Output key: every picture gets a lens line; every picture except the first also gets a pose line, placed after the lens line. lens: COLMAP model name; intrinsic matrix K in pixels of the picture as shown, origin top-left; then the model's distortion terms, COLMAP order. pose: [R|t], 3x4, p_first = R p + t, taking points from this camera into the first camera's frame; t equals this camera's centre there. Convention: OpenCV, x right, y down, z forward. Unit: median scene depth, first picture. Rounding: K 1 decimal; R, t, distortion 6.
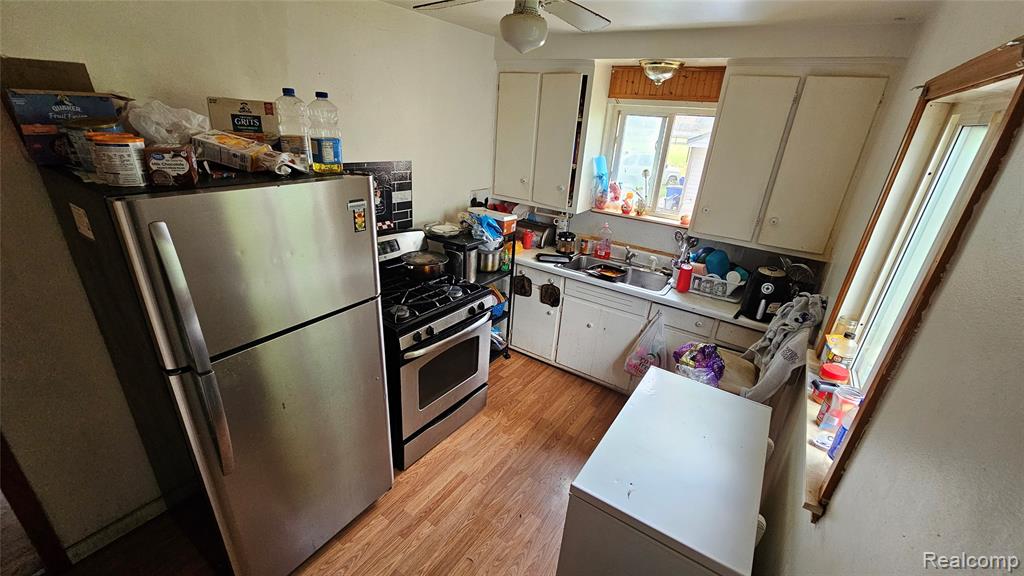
lens RADIAL K [[418.9, 0, 513.2], [0, 418.9, 298.9], [0, 0, 1]] dist [-0.000346, -0.000128]
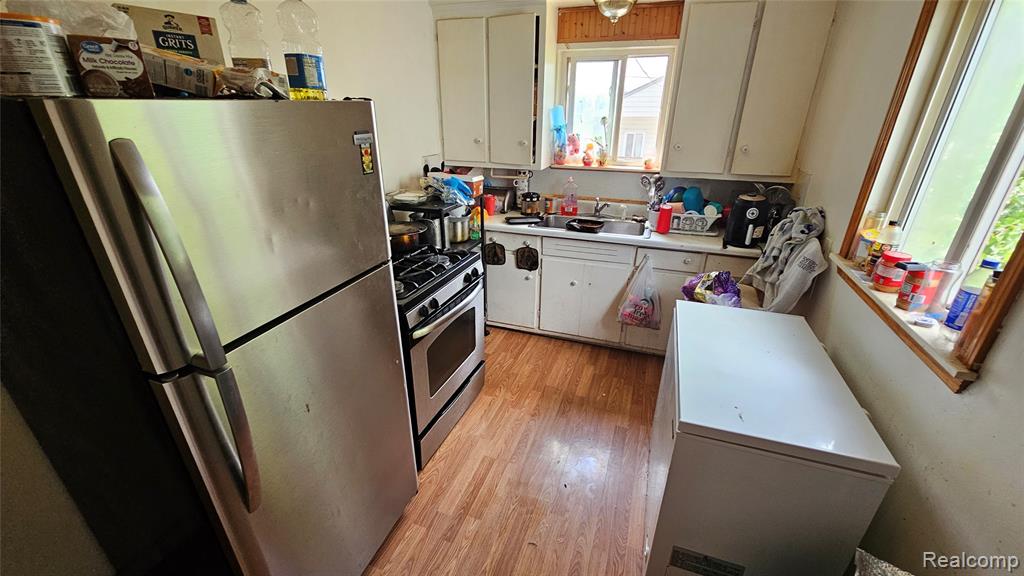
lens RADIAL K [[418.9, 0, 513.2], [0, 418.9, 298.9], [0, 0, 1]] dist [-0.000346, -0.000128]
pose [[0.967554, -0.154980, 0.199552, -0.172226], [0.150607, 0.987901, 0.037002, 0.048715], [-0.202873, -0.005748, 0.979188, 0.099065]]
